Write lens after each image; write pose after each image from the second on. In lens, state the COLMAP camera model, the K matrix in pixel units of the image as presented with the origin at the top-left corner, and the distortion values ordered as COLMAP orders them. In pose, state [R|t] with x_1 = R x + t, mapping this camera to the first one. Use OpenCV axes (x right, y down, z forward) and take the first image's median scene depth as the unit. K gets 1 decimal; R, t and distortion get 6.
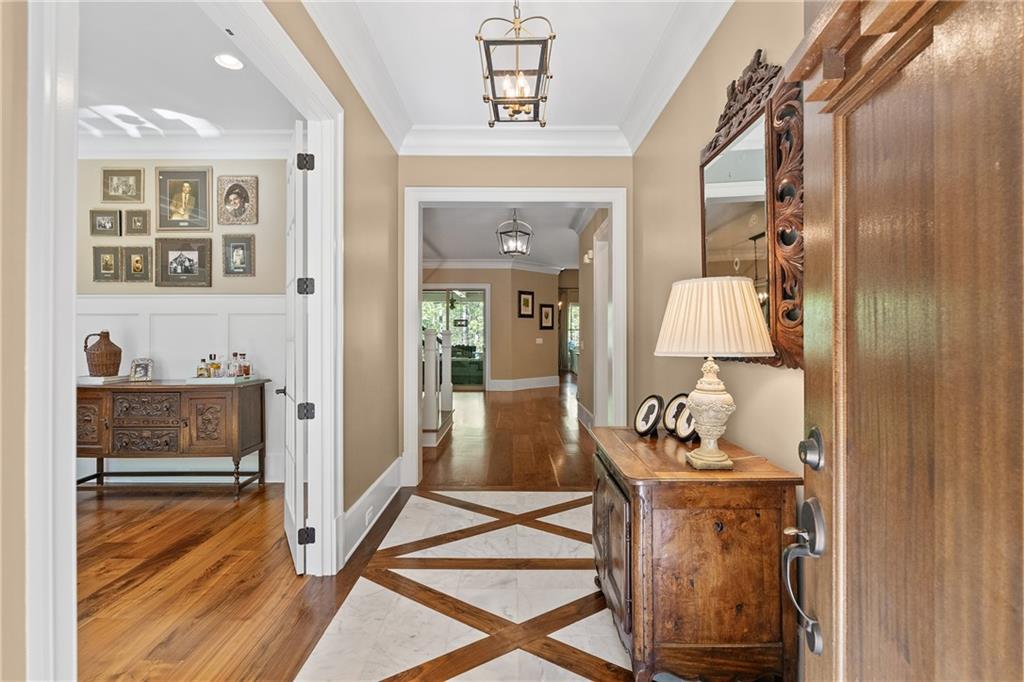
lens RADIAL K [[496.5, 0, 512.0], [0, 496.5, 336.7], [0, 0, 1]] dist [-0.000335, -0.000136]
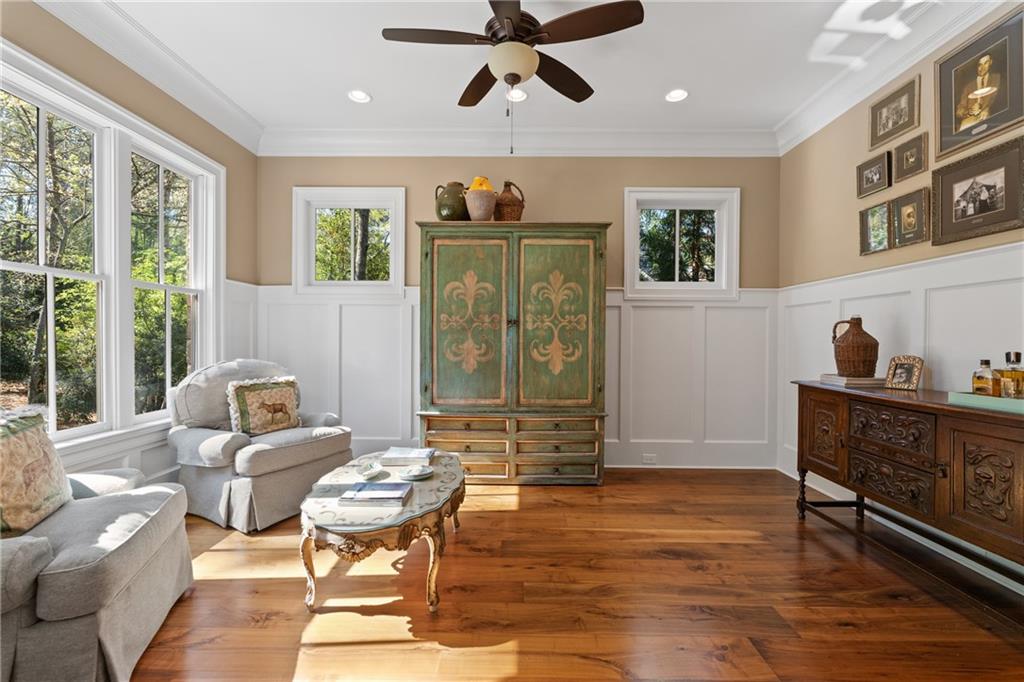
lens RADIAL K [[449.2, 0, 512.6], [0, 449.2, 339.2], [0, 0, 1]] dist [-0.000563, 0.000123]
pose [[-0.014789, 0.003802, -0.999883, -0.122608], [-0.003679, 0.999986, 0.003857, 0.020475], [0.999884, 0.003736, -0.014775, 0.459408]]
